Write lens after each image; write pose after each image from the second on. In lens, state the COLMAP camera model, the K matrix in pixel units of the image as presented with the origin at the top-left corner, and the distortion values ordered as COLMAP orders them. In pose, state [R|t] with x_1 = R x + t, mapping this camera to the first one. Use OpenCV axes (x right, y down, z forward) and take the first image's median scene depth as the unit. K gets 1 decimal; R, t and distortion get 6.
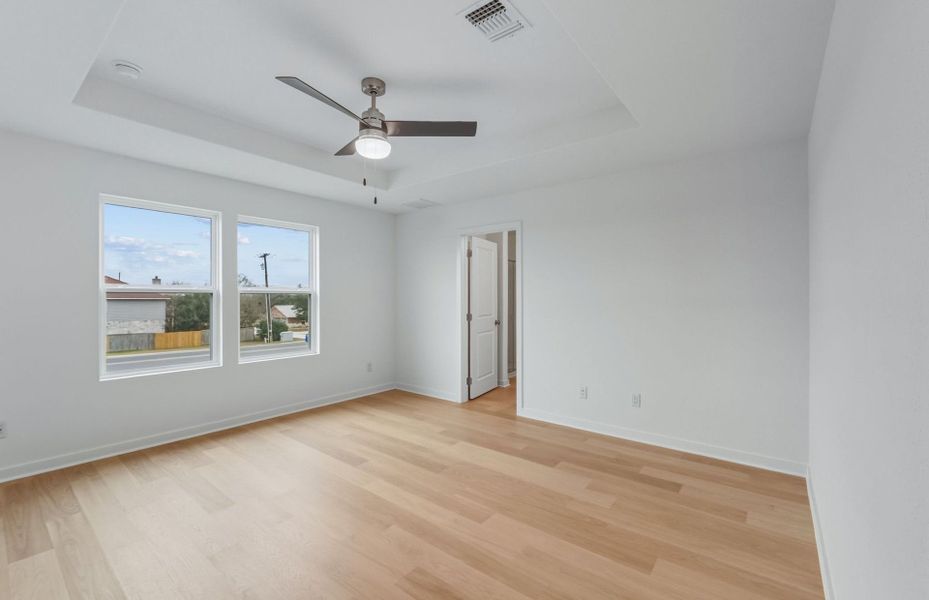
lens RADIAL K [[390.9, 0, 464.5], [0, 390.9, 300.0], [0, 0, 1]] dist [0.000758, -0.000106]
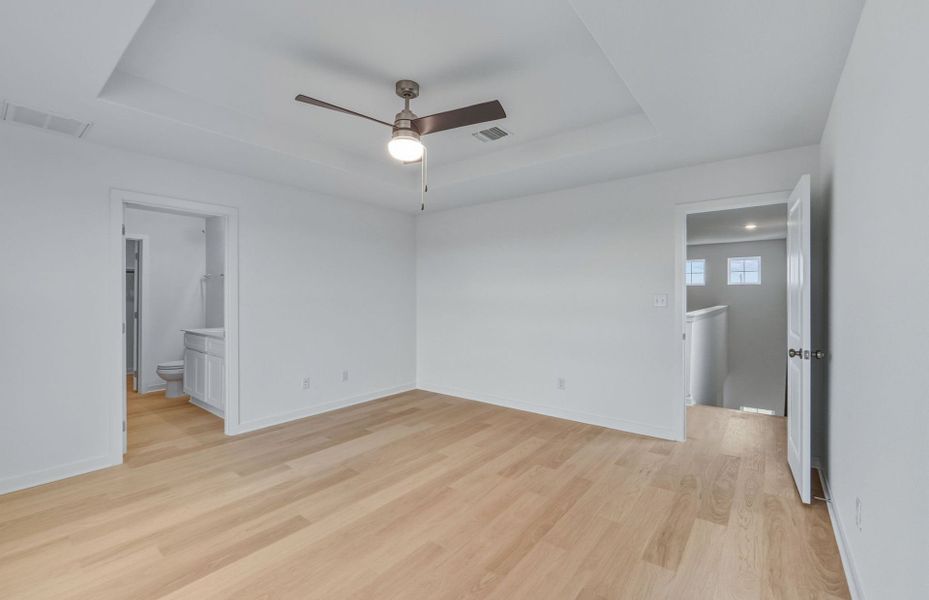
lens RADIAL K [[390.4, 0, 467.3], [0, 390.4, 293.0], [0, 0, 1]] dist [-0.006829, -0.000319]
pose [[-0.012619, 0.010963, 0.999860, -1.075119], [0.005727, 0.999924, -0.010892, -0.005072], [-0.999904, 0.005589, -0.012681, 0.738008]]
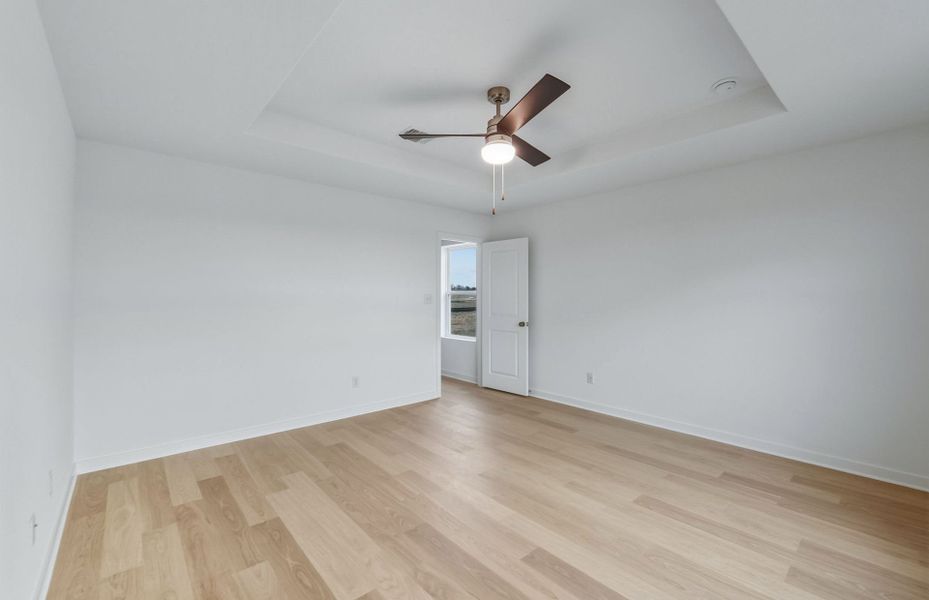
lens RADIAL K [[390.4, 0, 467.3], [0, 390.4, 293.0], [0, 0, 1]] dist [-0.006829, -0.000319]
pose [[-0.984890, 0.001224, 0.173175, -0.287515], [0.001634, 0.999996, 0.002225, -0.017698], [-0.173172, 0.002474, -0.984889, 1.752160]]
